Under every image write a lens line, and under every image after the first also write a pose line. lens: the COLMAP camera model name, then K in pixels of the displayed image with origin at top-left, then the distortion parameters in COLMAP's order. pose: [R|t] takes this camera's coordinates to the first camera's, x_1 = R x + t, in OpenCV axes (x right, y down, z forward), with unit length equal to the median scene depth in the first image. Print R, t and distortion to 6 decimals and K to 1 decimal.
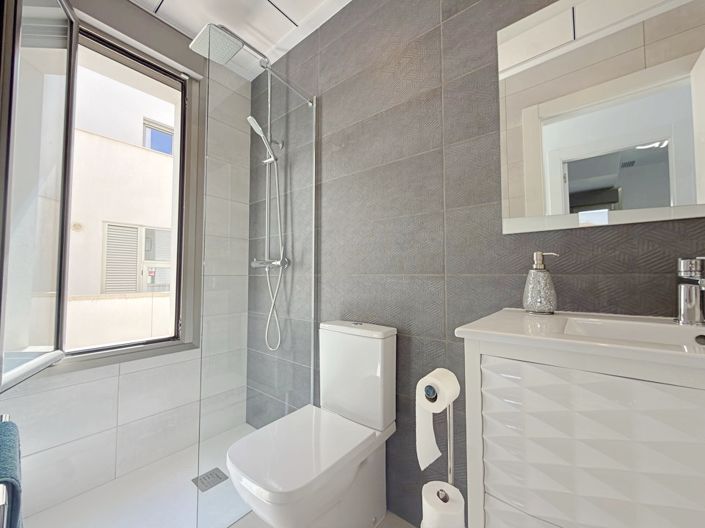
lens RADIAL K [[283.1, 0, 351.4], [0, 283.1, 263.2], [0, 0, 1]] dist [0.000607, -0.000120]
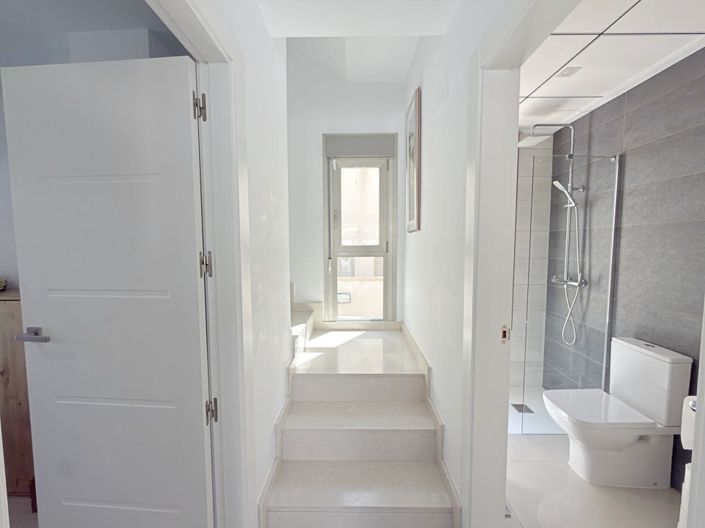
lens RADIAL K [[283.1, 0, 350.0], [0, 283.1, 264.0], [0, 0, 1]] dist [0.000607, -0.000120]
pose [[0.615945, 0.052561, -0.786034, 0.135154], [0.040479, 0.994342, 0.098210, -0.264292], [0.786749, -0.092310, 0.610332, -0.658543]]
